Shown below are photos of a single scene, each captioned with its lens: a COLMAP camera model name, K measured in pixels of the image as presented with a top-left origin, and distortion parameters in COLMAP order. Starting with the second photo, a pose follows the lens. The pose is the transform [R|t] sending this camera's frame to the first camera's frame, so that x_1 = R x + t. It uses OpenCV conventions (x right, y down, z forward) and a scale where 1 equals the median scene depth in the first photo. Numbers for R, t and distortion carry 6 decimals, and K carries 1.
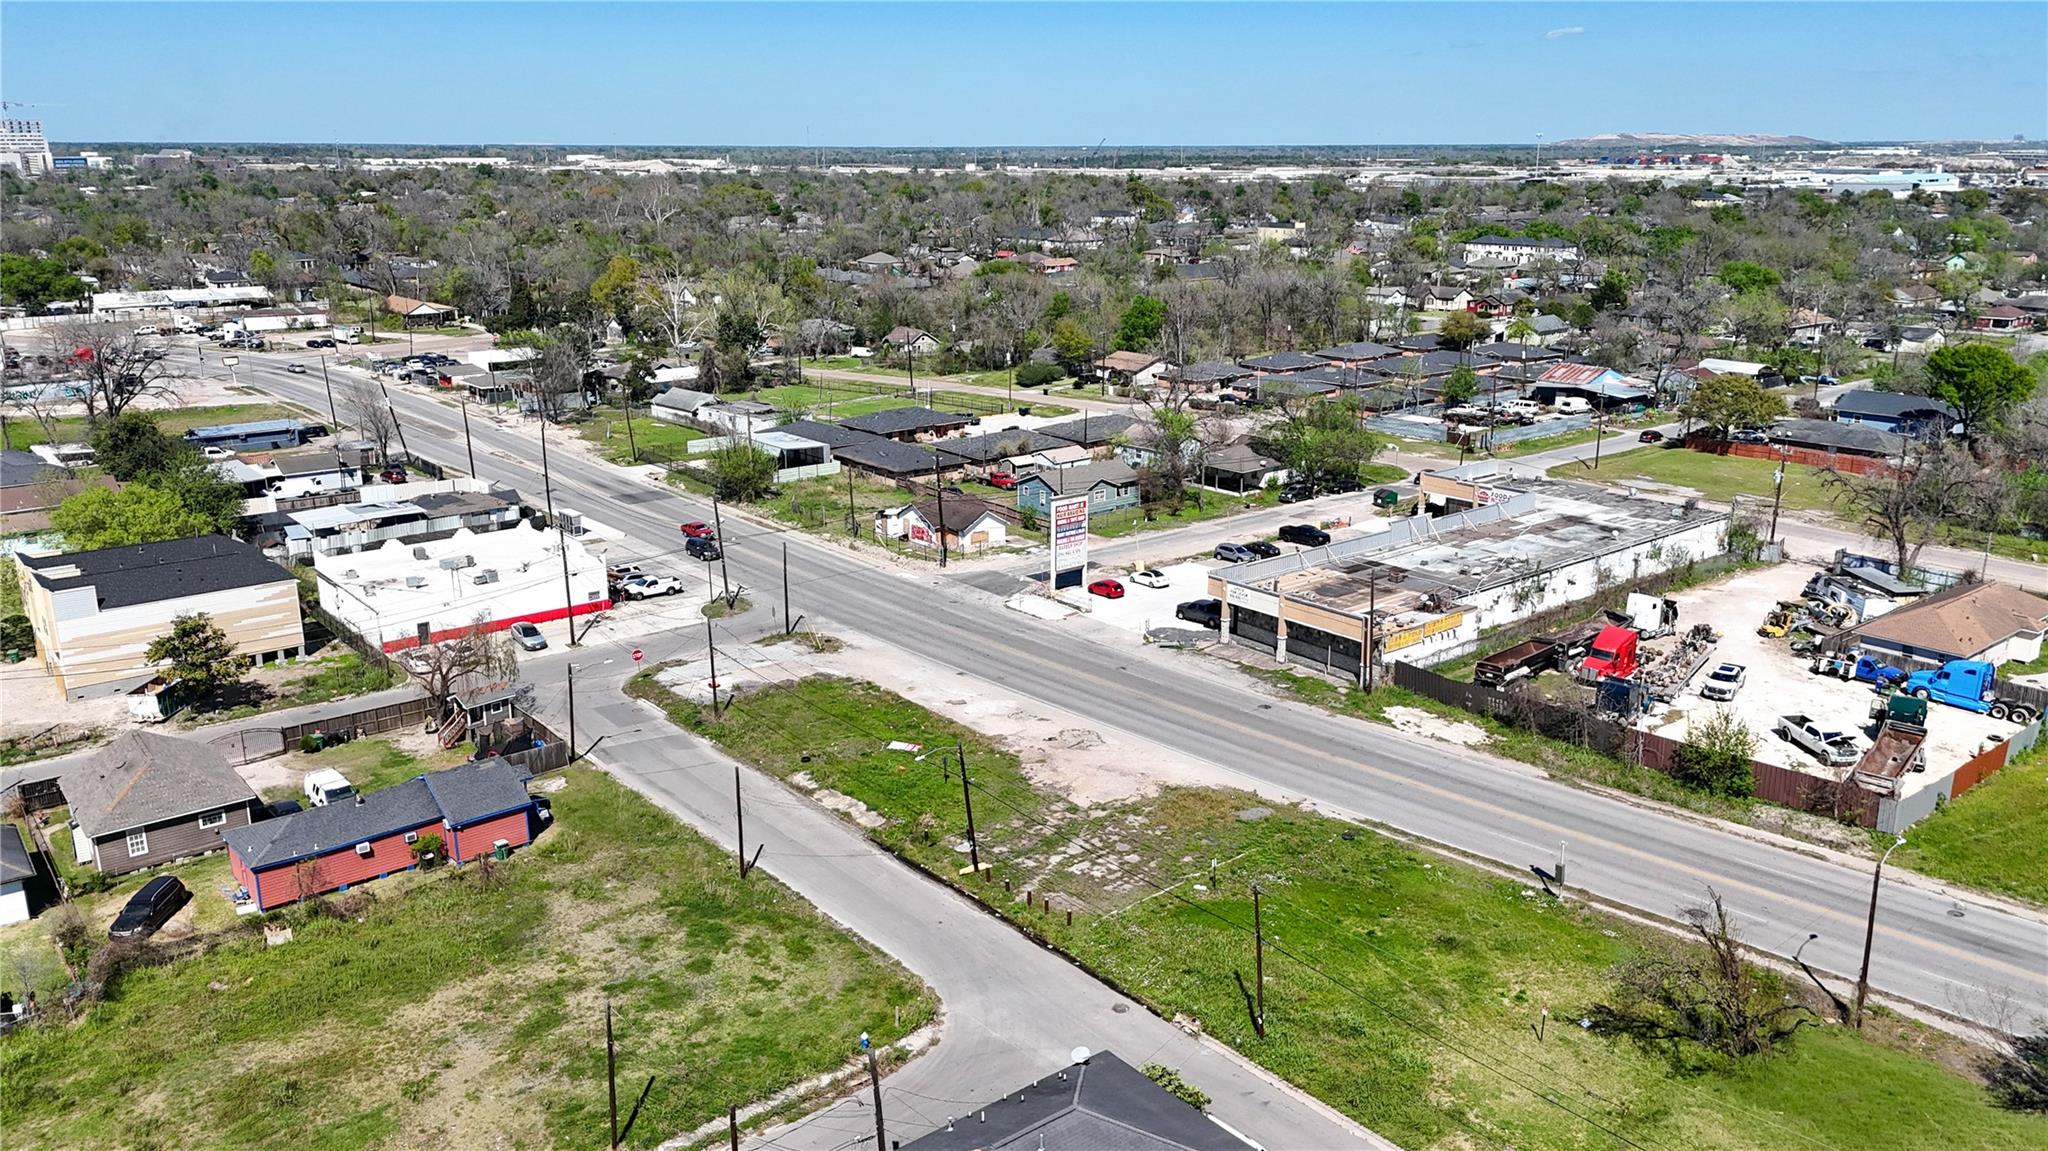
lens RADIAL K [[1509.4, 0, 1030.9], [0, 1509.4, 612.8], [0, 0, 1]] dist [0.062666, -0.050743]
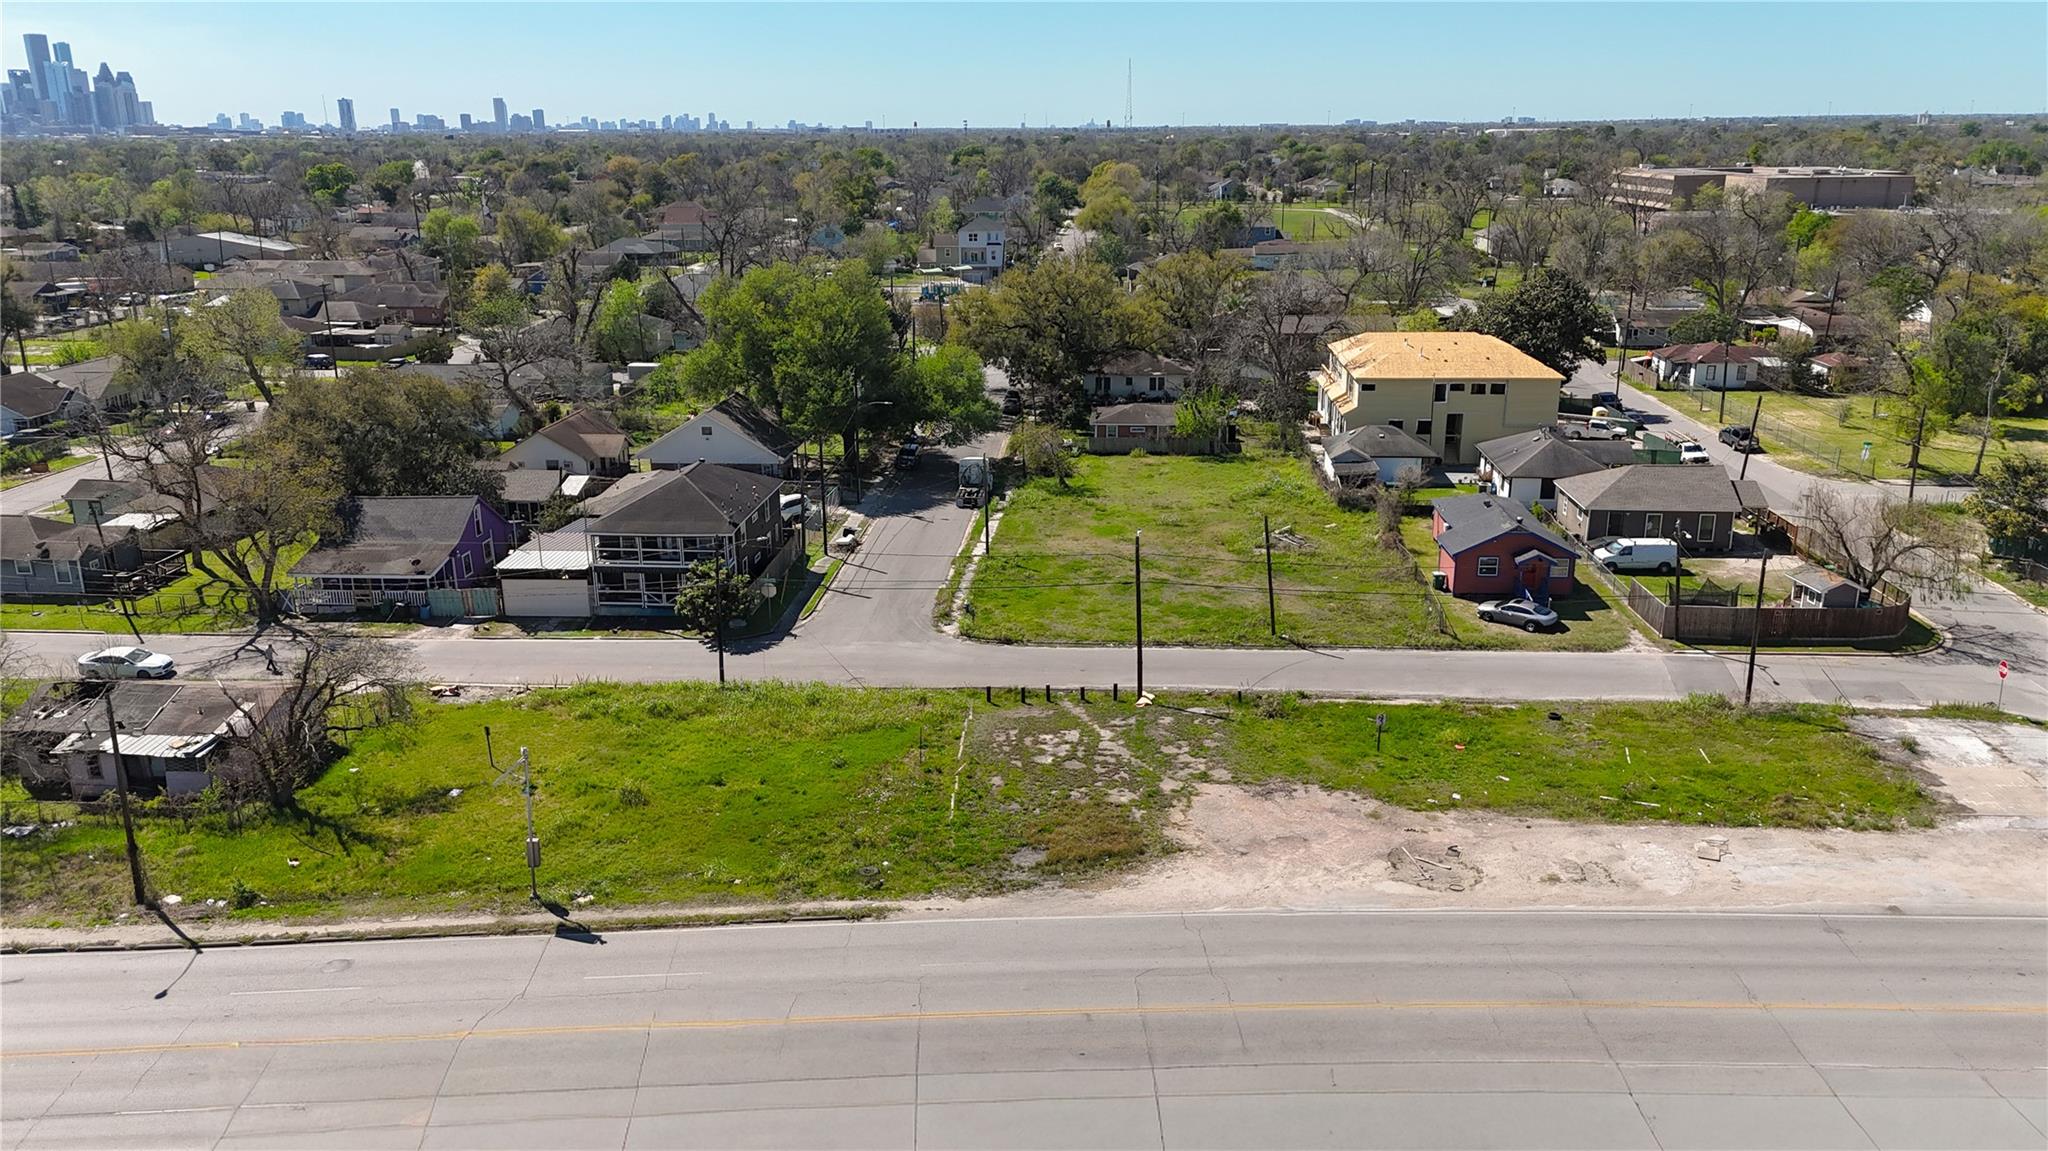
lens RADIAL K [[1509.4, 0, 1019.0], [0, 1509.4, 561.6], [0, 0, 1]] dist [0.062666, -0.050743]
pose [[-0.689963, 0.205563, -0.694043, 0.447264], [-0.206115, 0.863340, 0.460609, -0.216672], [0.693879, 0.460856, -0.553302, 1.011177]]
